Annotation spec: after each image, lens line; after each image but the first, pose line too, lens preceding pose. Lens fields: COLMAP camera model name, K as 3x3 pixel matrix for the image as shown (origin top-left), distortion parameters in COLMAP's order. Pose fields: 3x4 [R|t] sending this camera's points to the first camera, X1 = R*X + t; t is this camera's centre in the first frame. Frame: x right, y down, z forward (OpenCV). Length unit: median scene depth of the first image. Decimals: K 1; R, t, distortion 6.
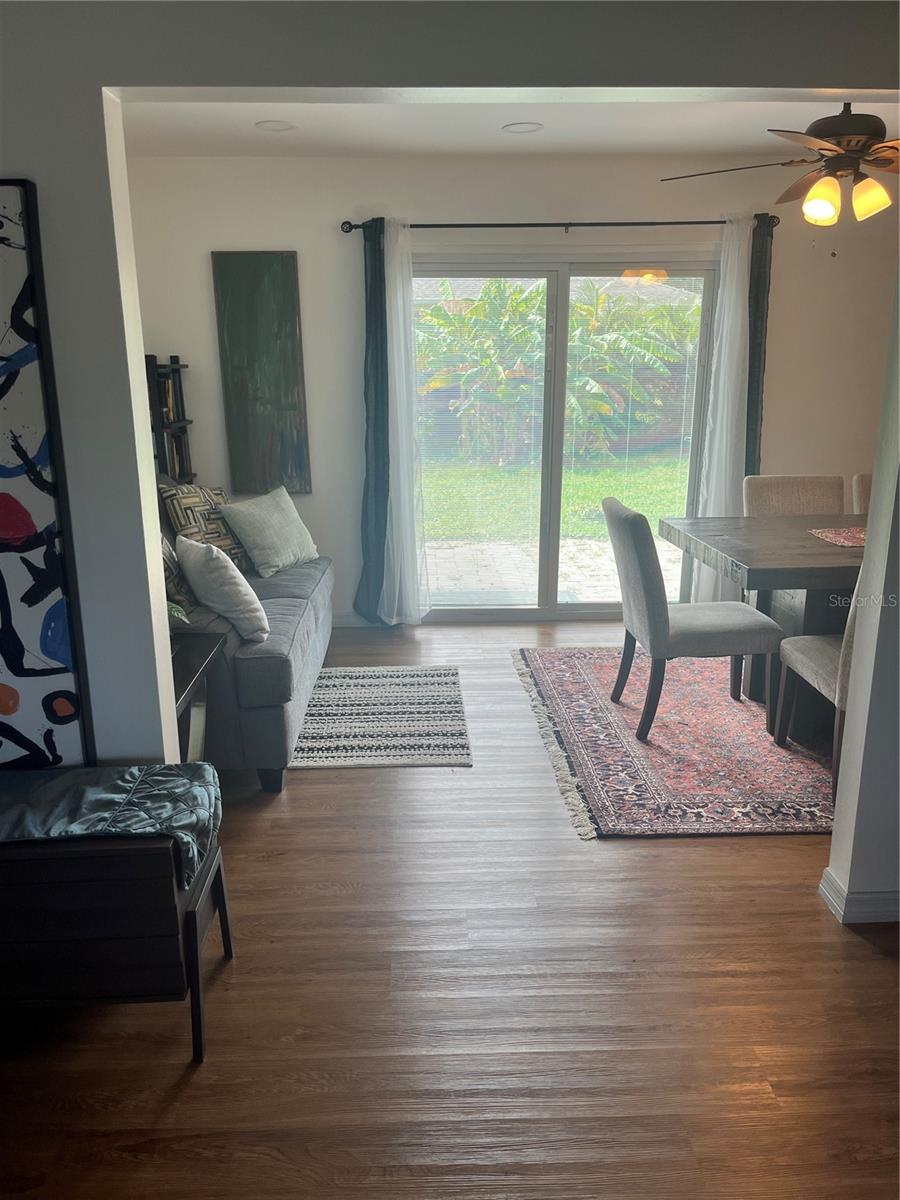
lens RADIAL K [[903.9, 0, 449.0], [0, 903.9, 614.7], [0, 0, 1]] dist [0.068767, -0.095384]
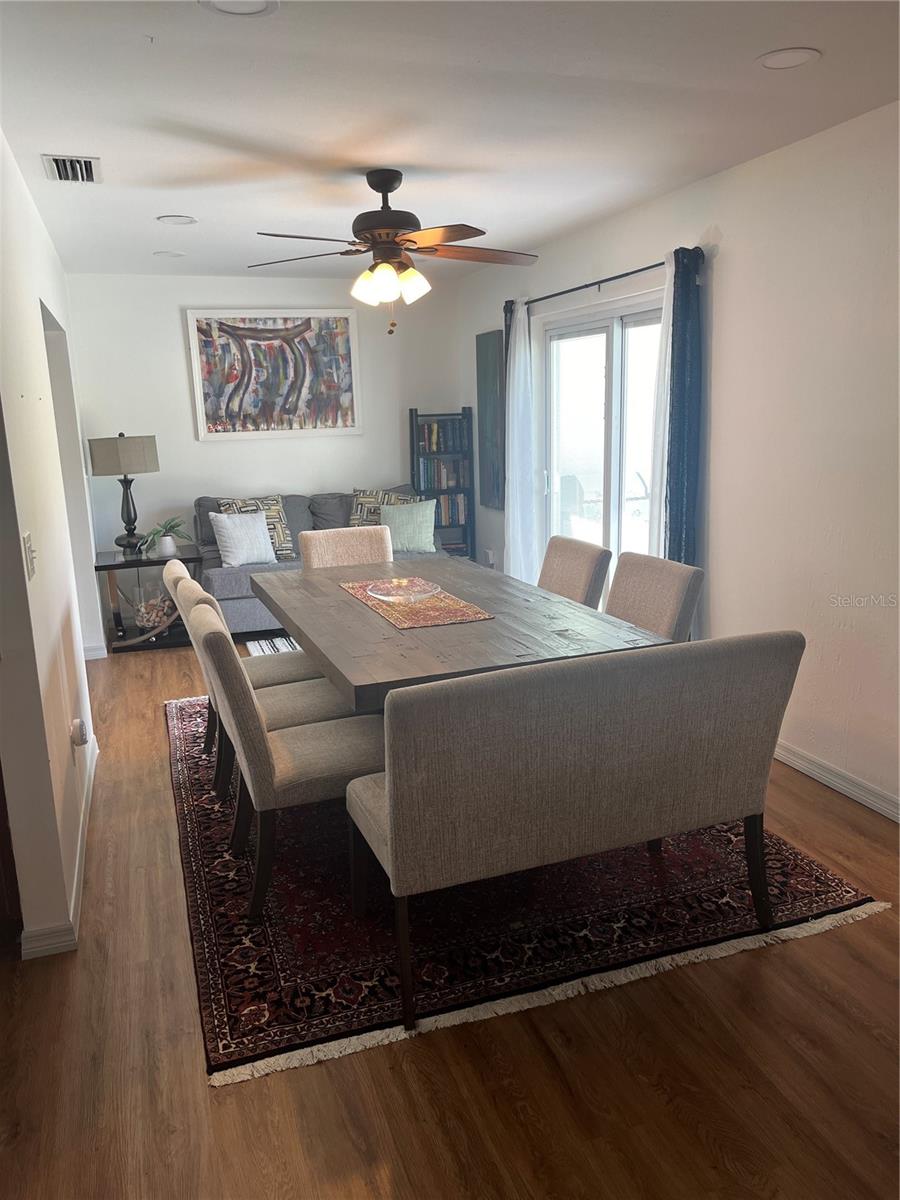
lens RADIAL K [[914.3, 0, 445.8], [0, 914.3, 608.2], [0, 0, 1]] dist [0.060715, -0.093480]
pose [[0.284727, 0.210250, -0.935268, 1.524060], [-0.226266, 0.962824, 0.147562, -0.243378], [0.931523, 0.169604, 0.321714, 0.735725]]
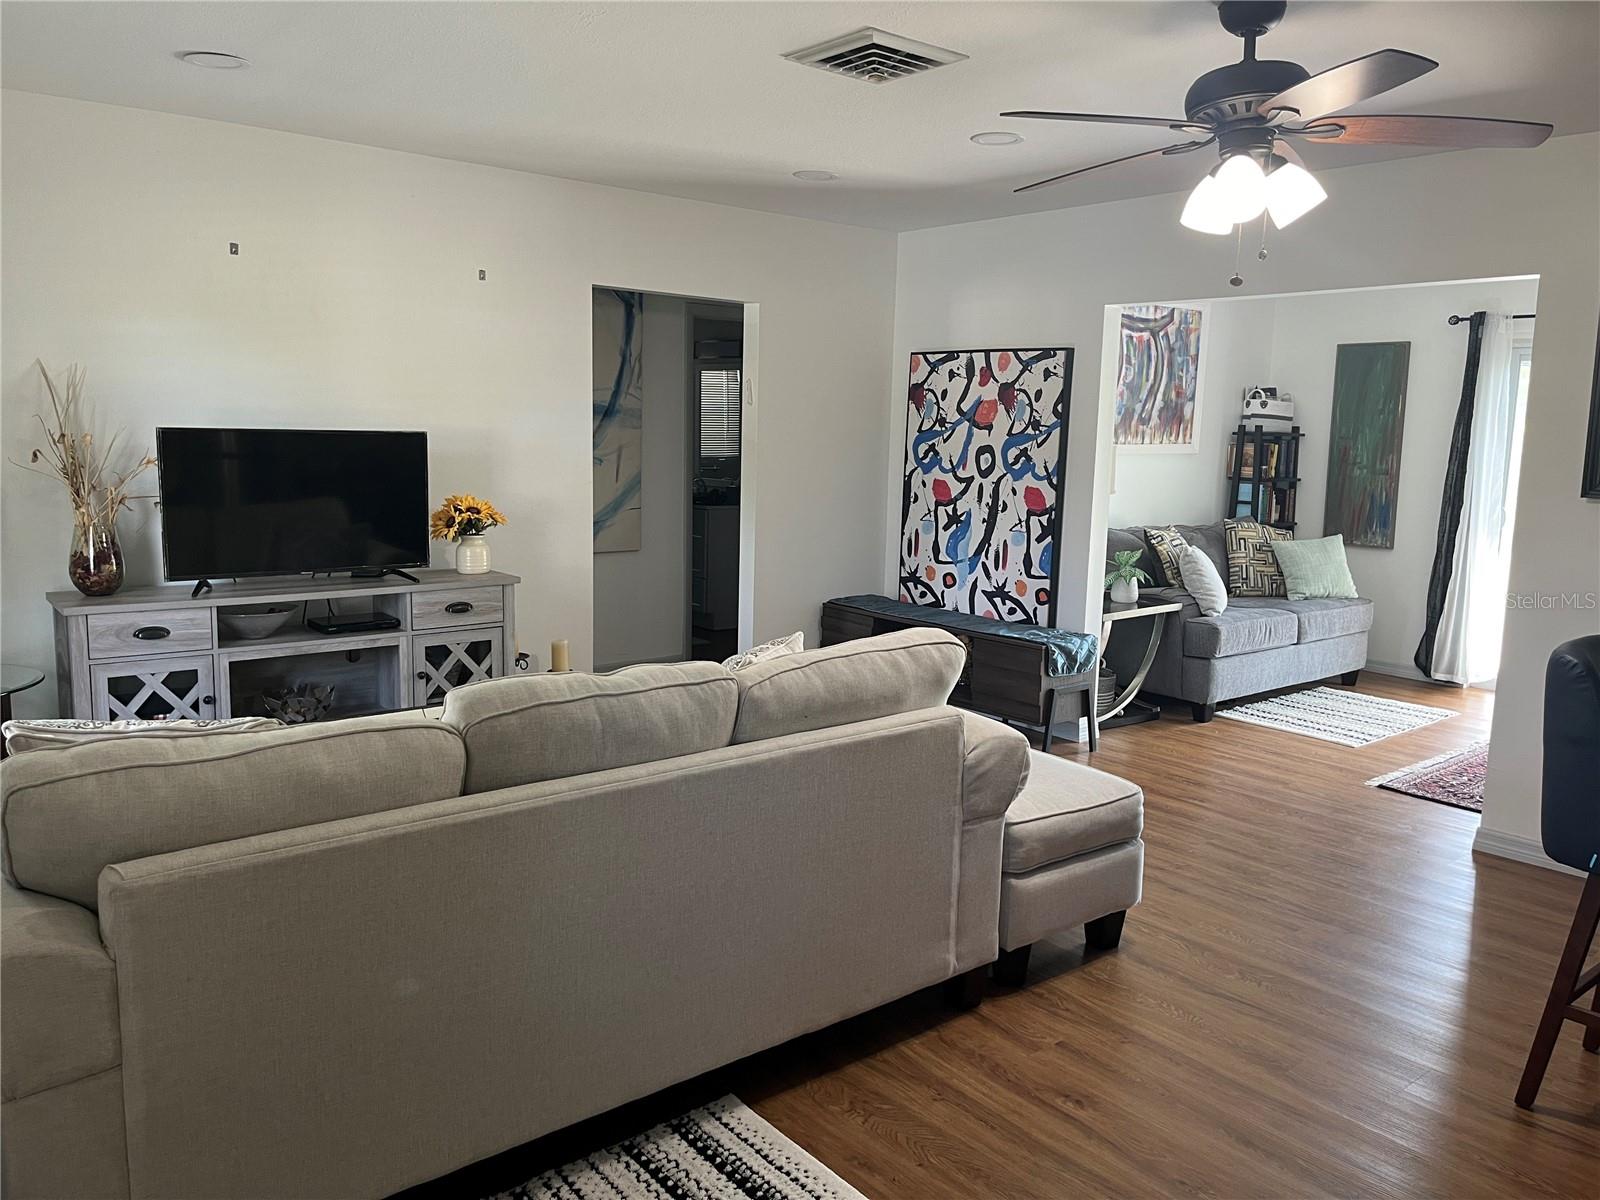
lens RADIAL K [[1219.1, 0, 800.0], [0, 1219.1, 600.0], [0, 0, 1]] dist [0.060715, -0.093480]
pose [[0.609630, 0.137572, -0.780657, 0.821900], [-0.238174, 0.971109, -0.014861, 0.168622], [0.756059, 0.194992, 0.624783, -0.654799]]
